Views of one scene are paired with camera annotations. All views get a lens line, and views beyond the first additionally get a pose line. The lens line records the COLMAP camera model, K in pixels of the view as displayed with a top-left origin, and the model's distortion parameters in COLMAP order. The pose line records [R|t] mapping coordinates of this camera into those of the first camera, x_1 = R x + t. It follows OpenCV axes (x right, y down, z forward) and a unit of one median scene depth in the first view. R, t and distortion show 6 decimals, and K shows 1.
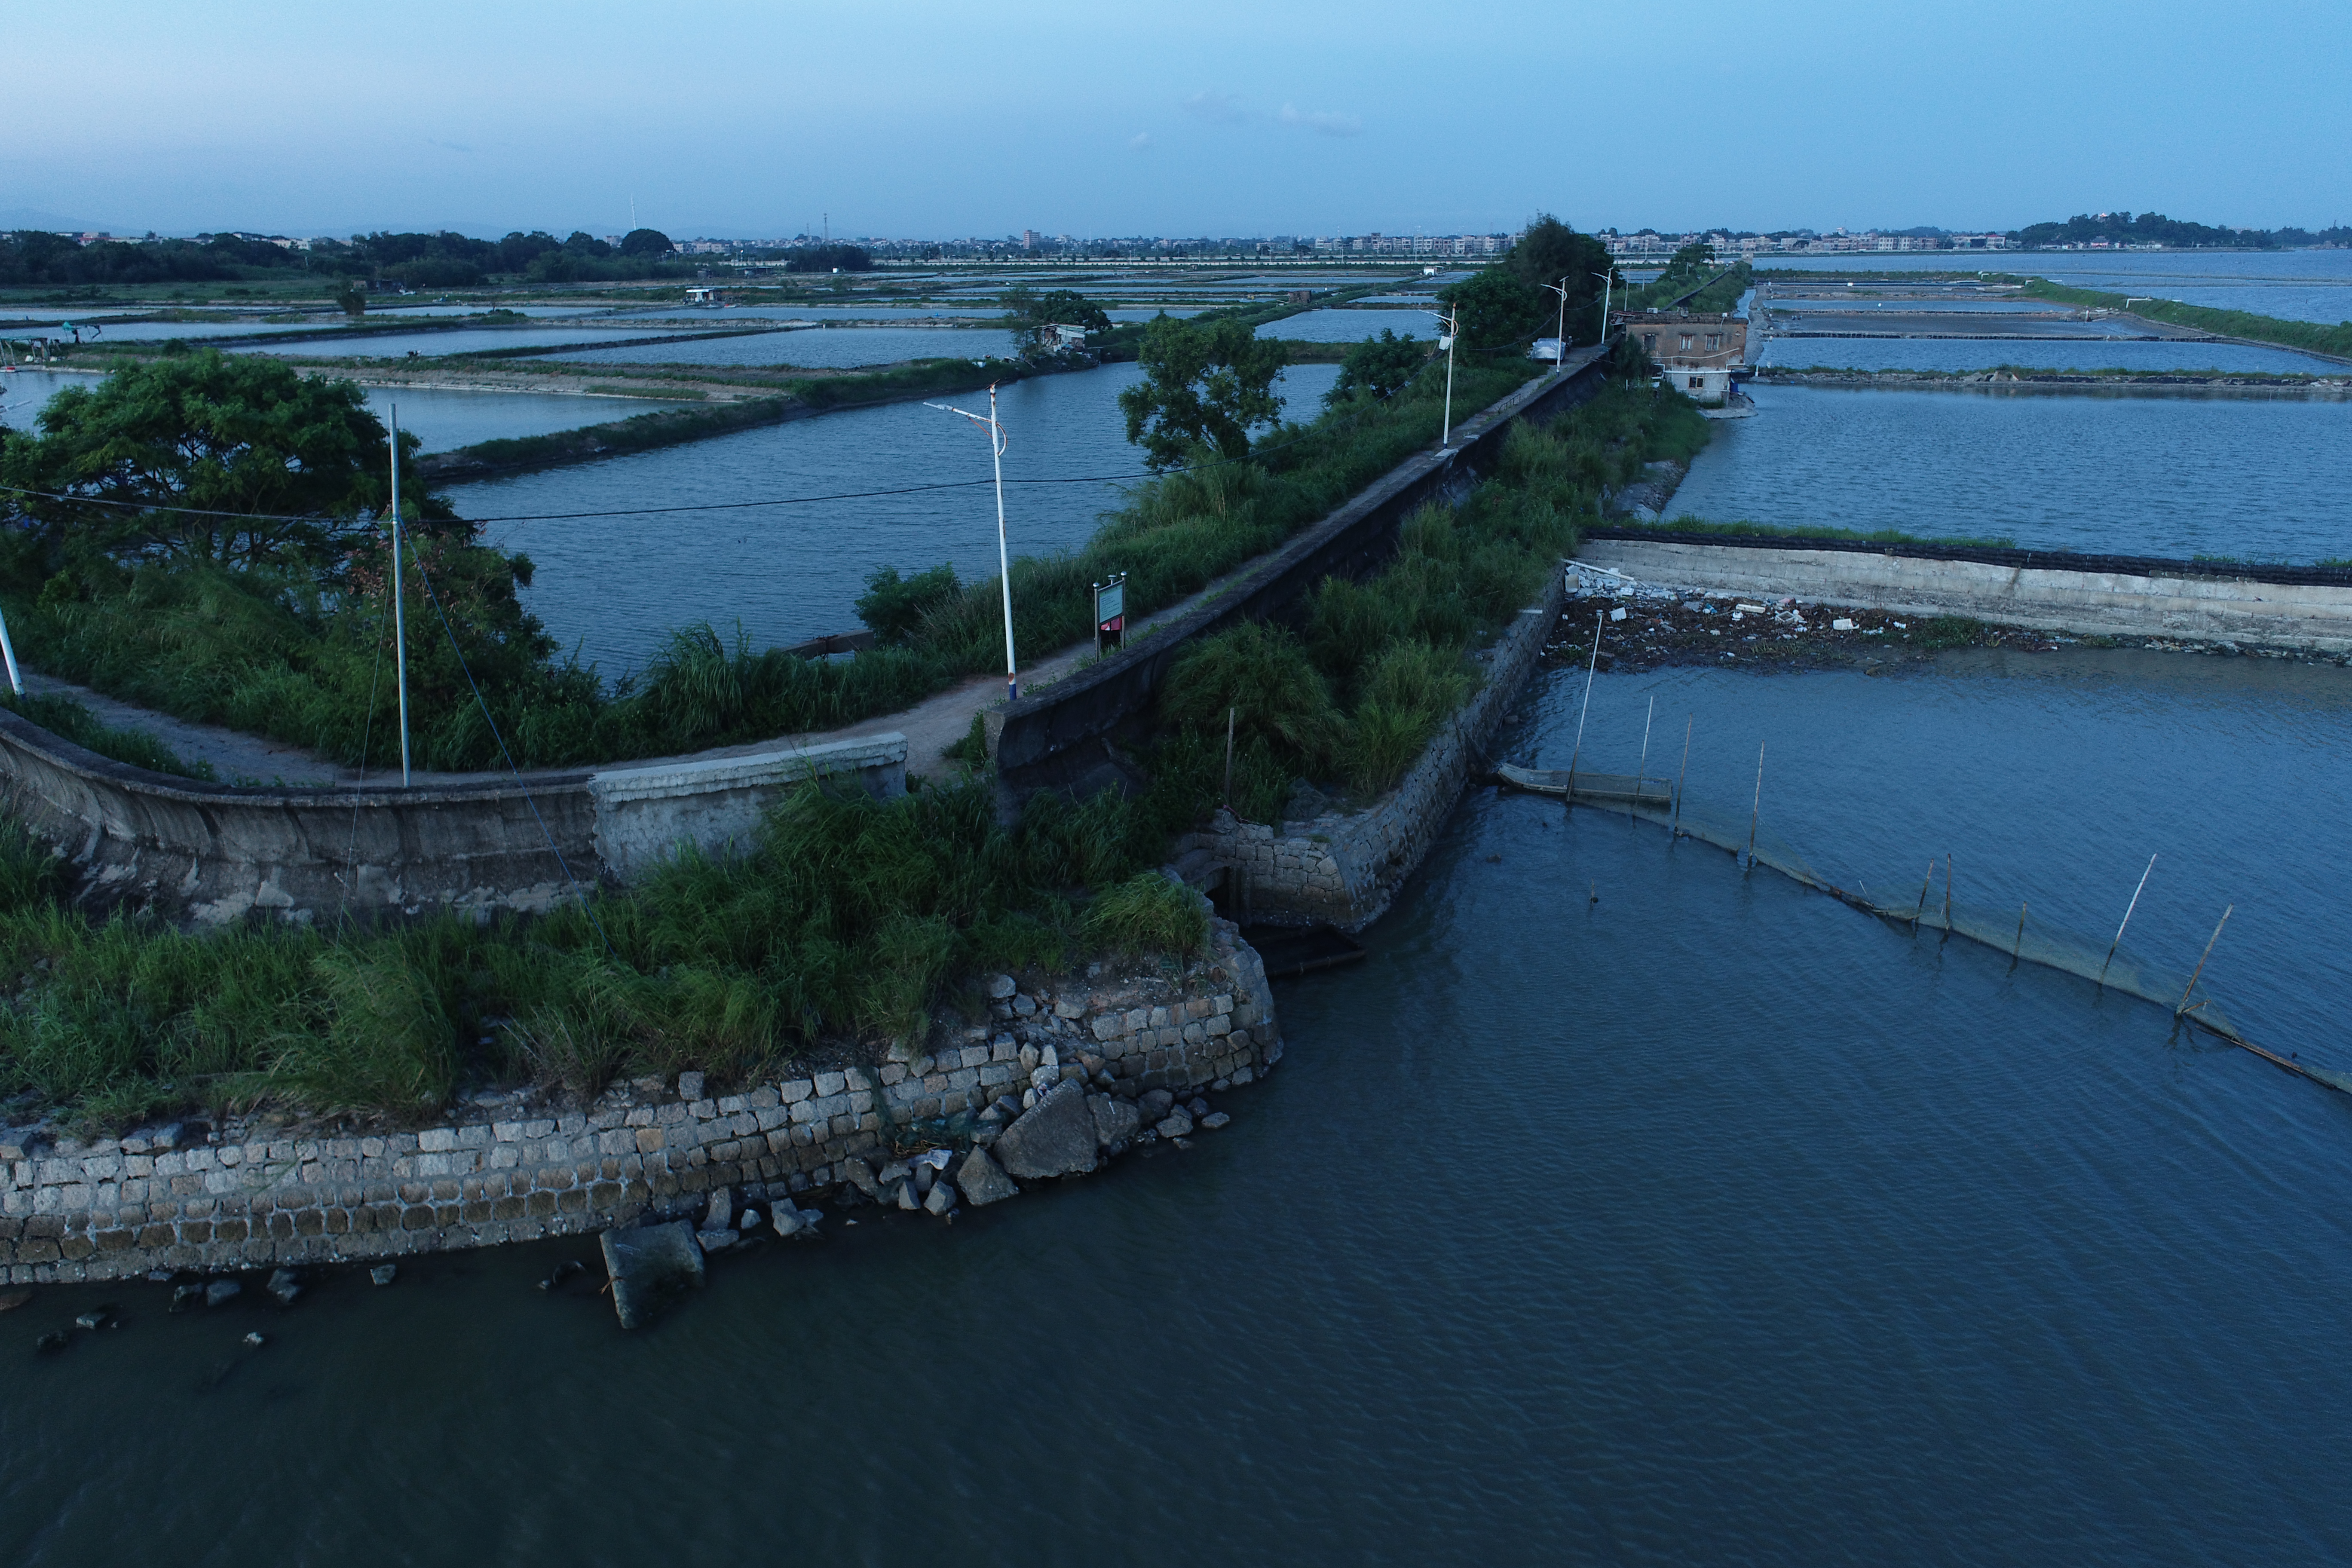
lens RADIAL K [[1580.8, 0, 1164.8], [0, 1580.8, 797.8], [0, 0, 1]] dist [-0.009464, 0.008395]
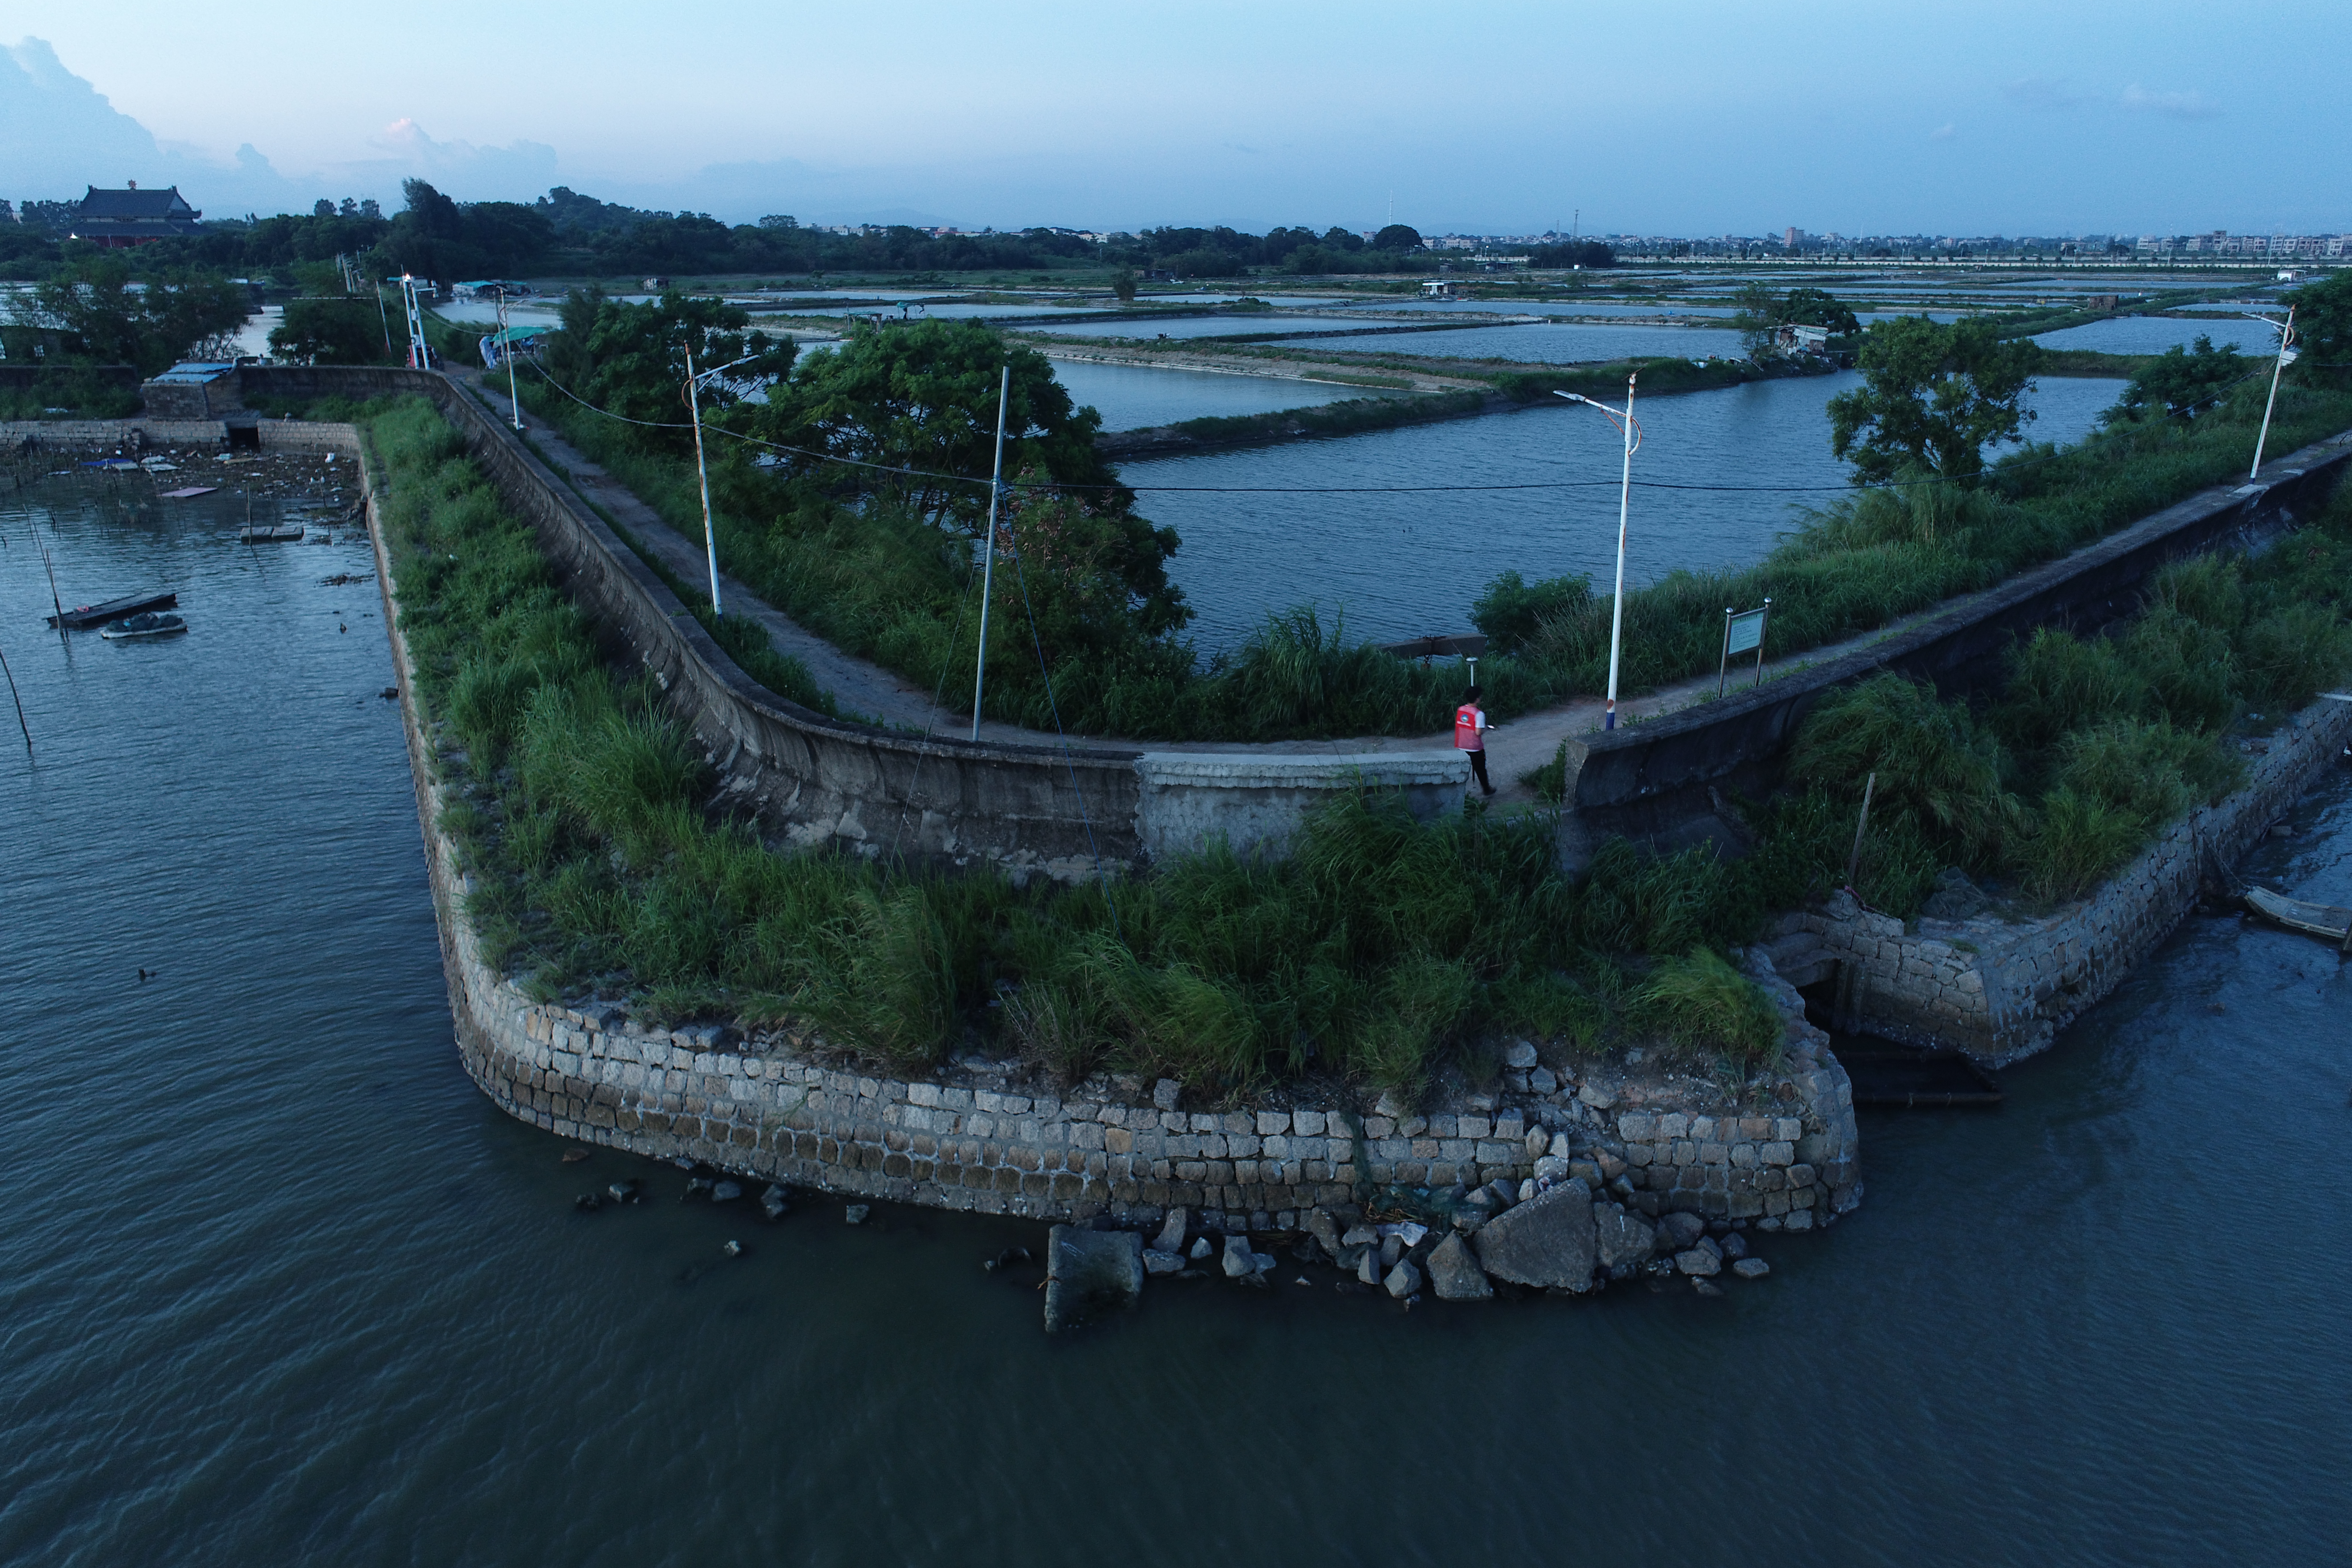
lens RADIAL K [[1580.8, 0, 1179.8], [0, 1580.8, 792.5], [0, 0, 1]] dist [-0.009464, 0.008395]
pose [[0.908167, 0.142265, -0.393693, 0.047730], [-0.142774, 0.989355, 0.028164, -0.021459], [0.393509, 0.030632, 0.918810, 0.108578]]
